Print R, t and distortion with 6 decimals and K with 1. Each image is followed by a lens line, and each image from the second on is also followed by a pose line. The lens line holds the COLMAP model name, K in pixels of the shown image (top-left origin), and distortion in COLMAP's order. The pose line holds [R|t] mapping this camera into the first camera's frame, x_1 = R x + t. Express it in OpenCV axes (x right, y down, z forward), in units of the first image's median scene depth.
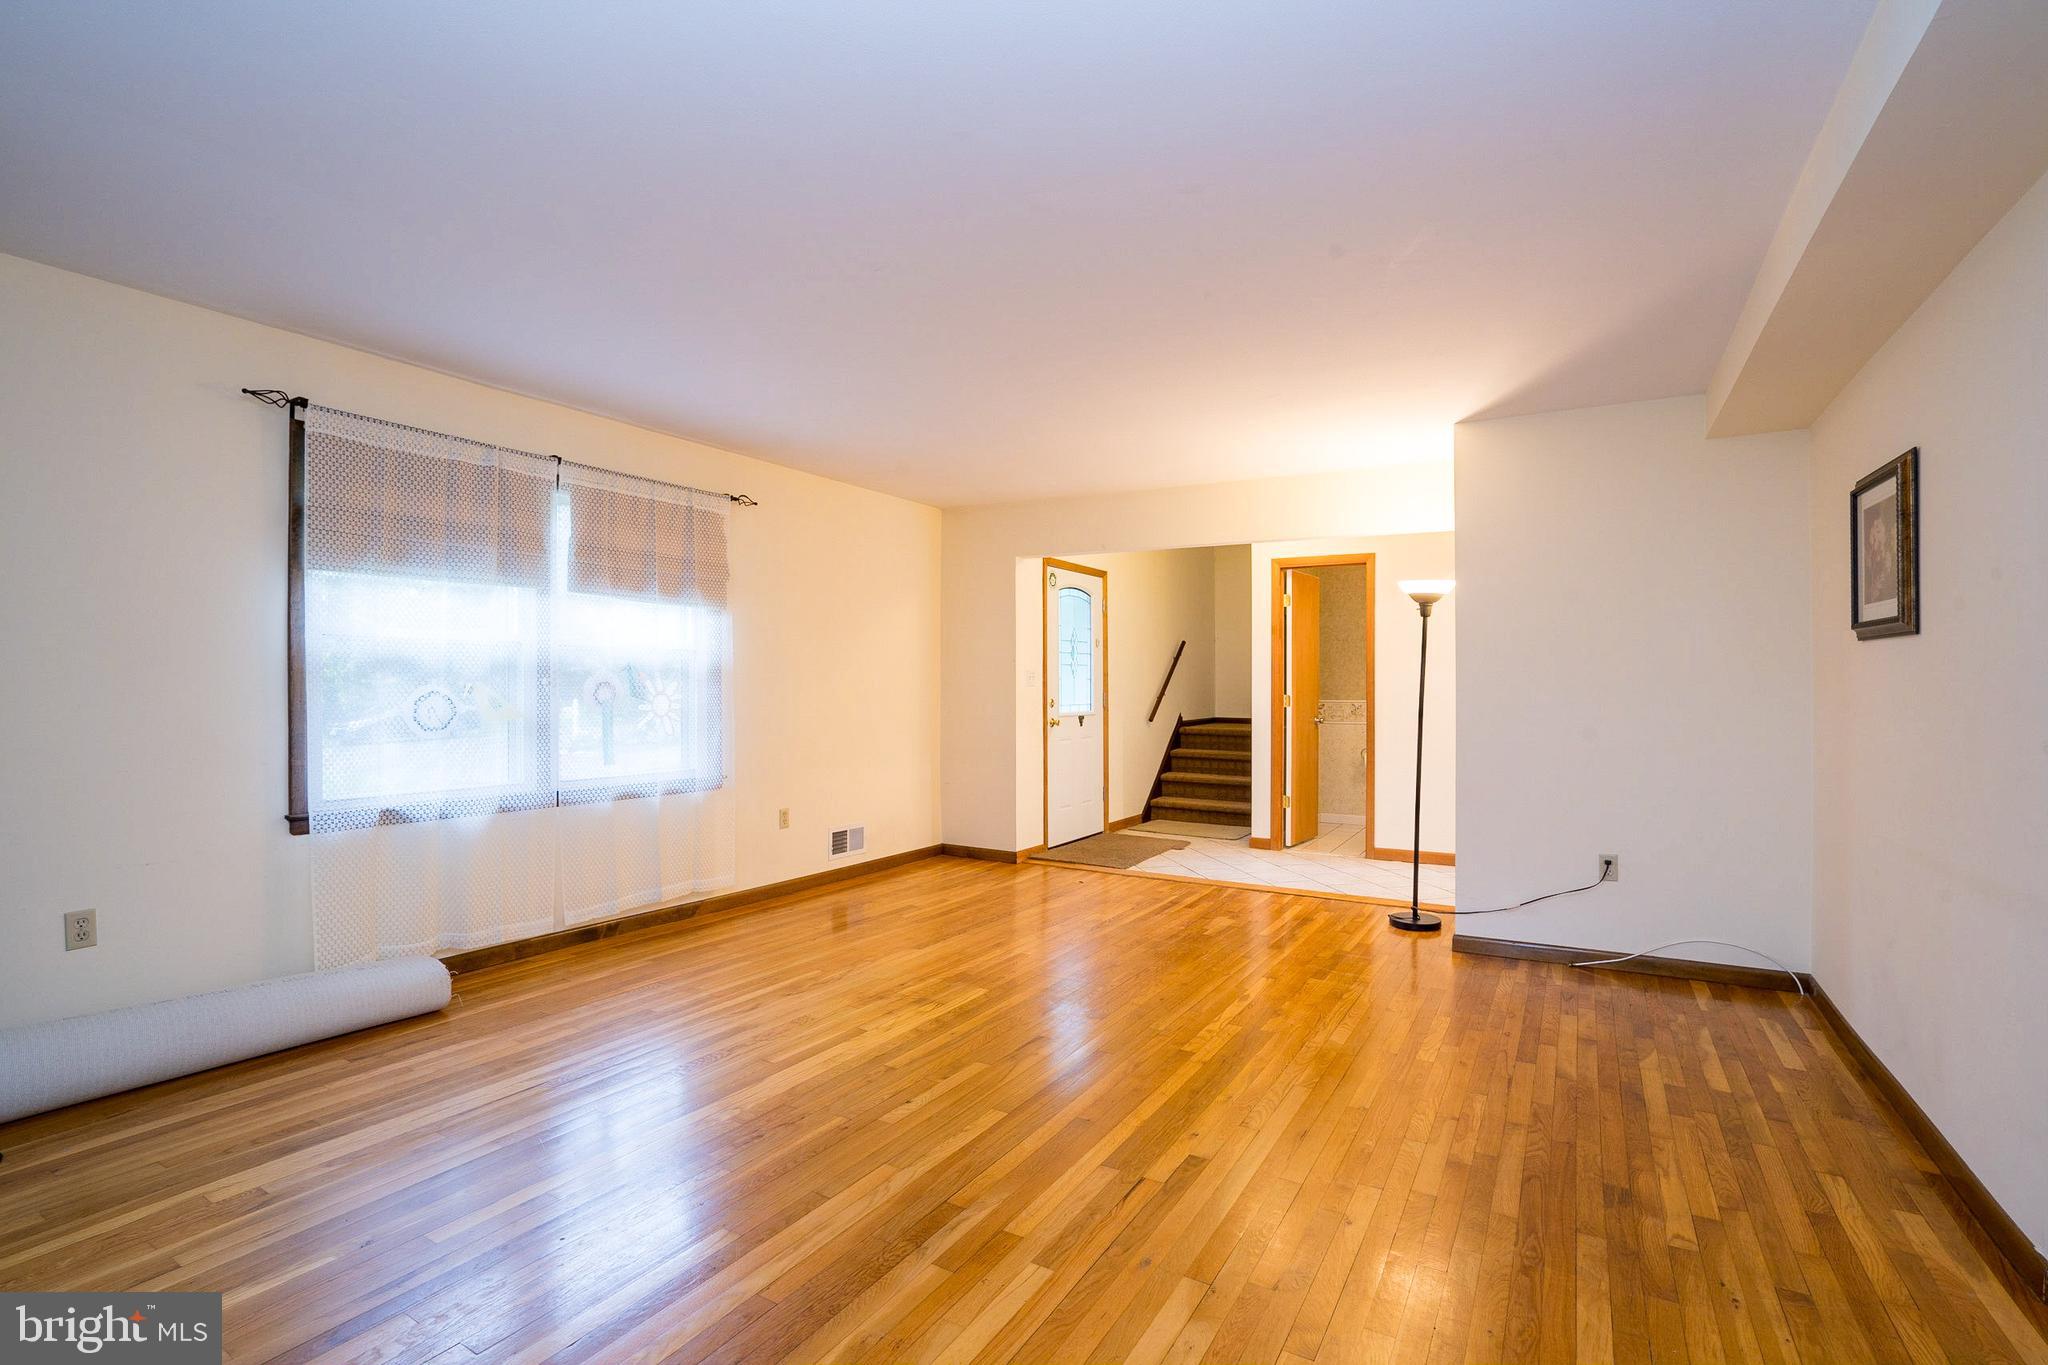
lens RADIAL K [[949.3, 0, 1020.5], [0, 949.3, 683.6], [0, 0, 1]] dist [-0.058773, 0.021357]
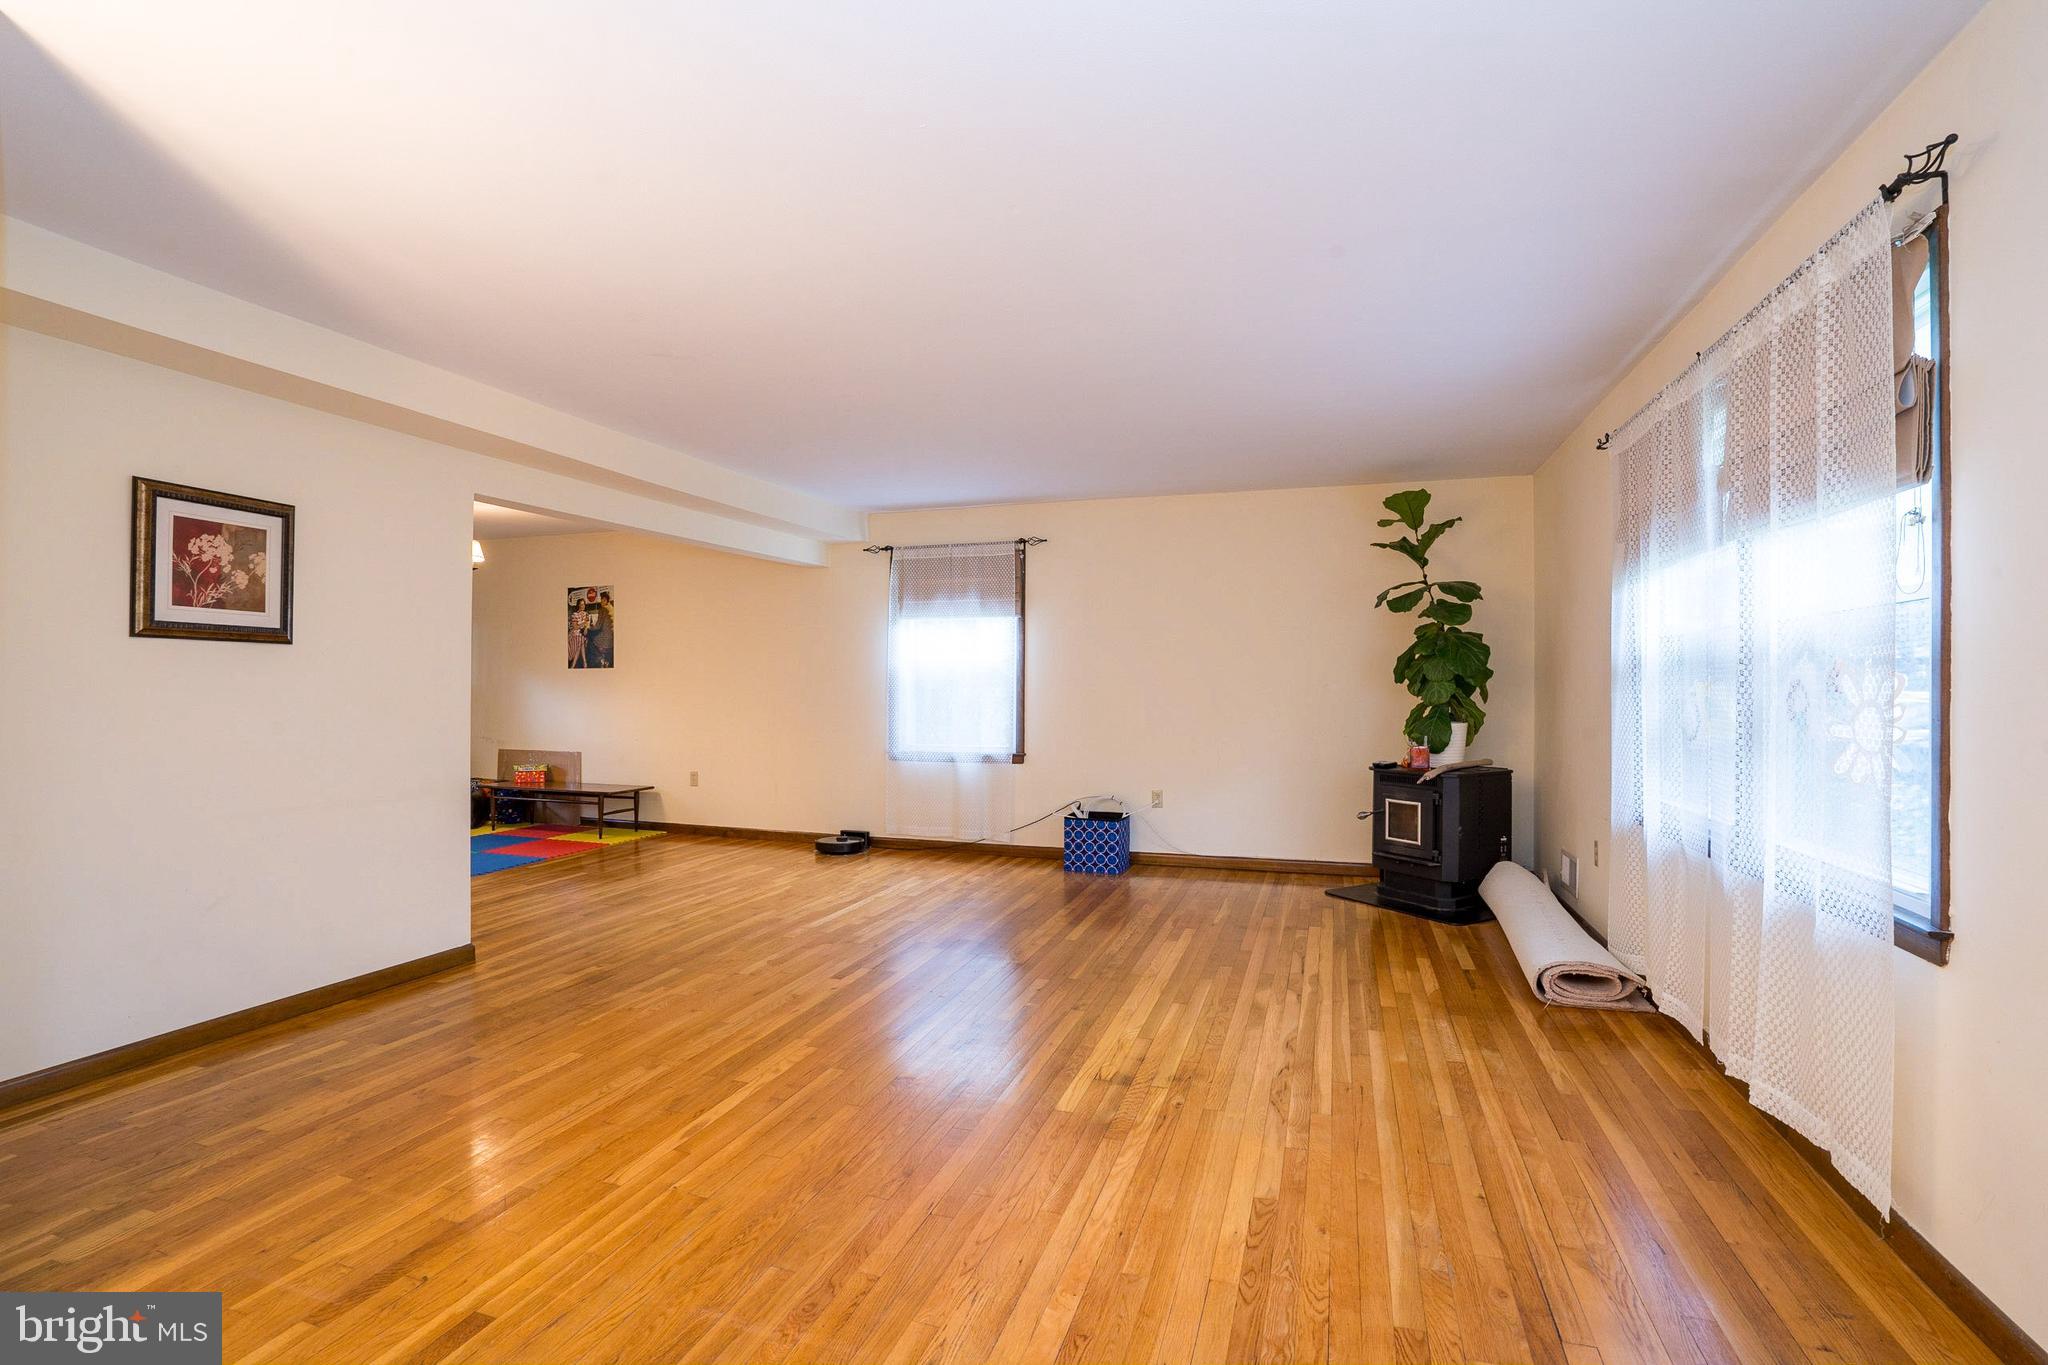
lens RADIAL K [[949.3, 0, 1020.5], [0, 949.3, 683.6], [0, 0, 1]] dist [-0.058773, 0.021357]
pose [[-0.976344, -0.004442, -0.216176, 0.199504], [-0.003506, 0.999983, -0.004714, 0.005860], [0.216194, -0.003845, -0.976343, 2.270353]]
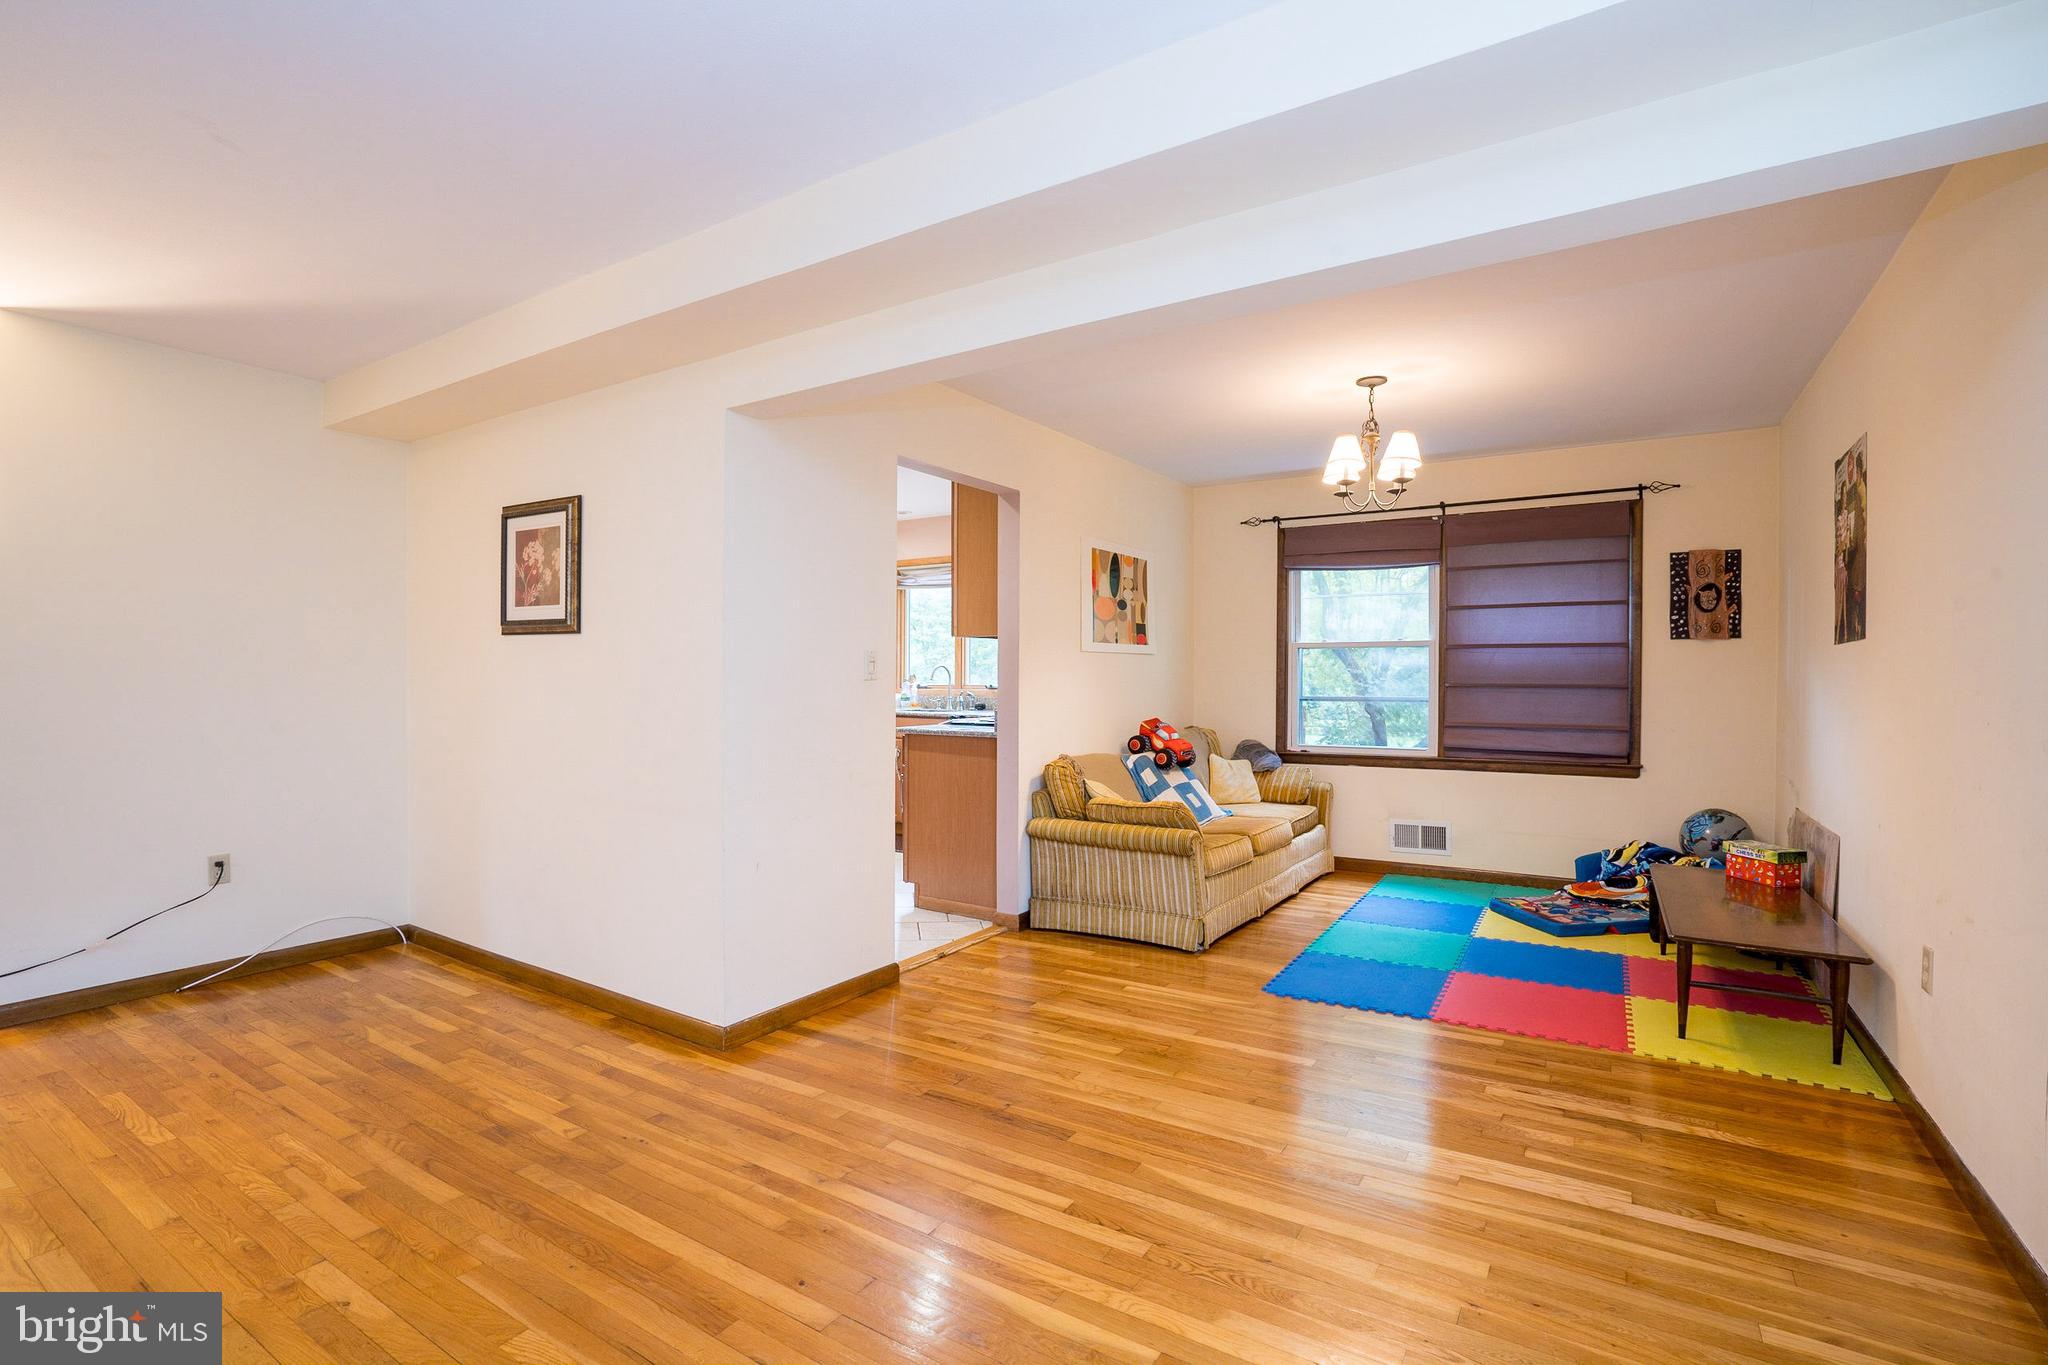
lens RADIAL K [[949.3, 0, 1020.5], [0, 949.3, 683.6], [0, 0, 1]] dist [-0.058773, 0.021357]
pose [[0.031046, -0.011075, 0.999457, -0.342734], [-0.008267, 0.999902, 0.011337, -0.000887], [-0.999484, -0.008614, 0.030952, 0.271323]]
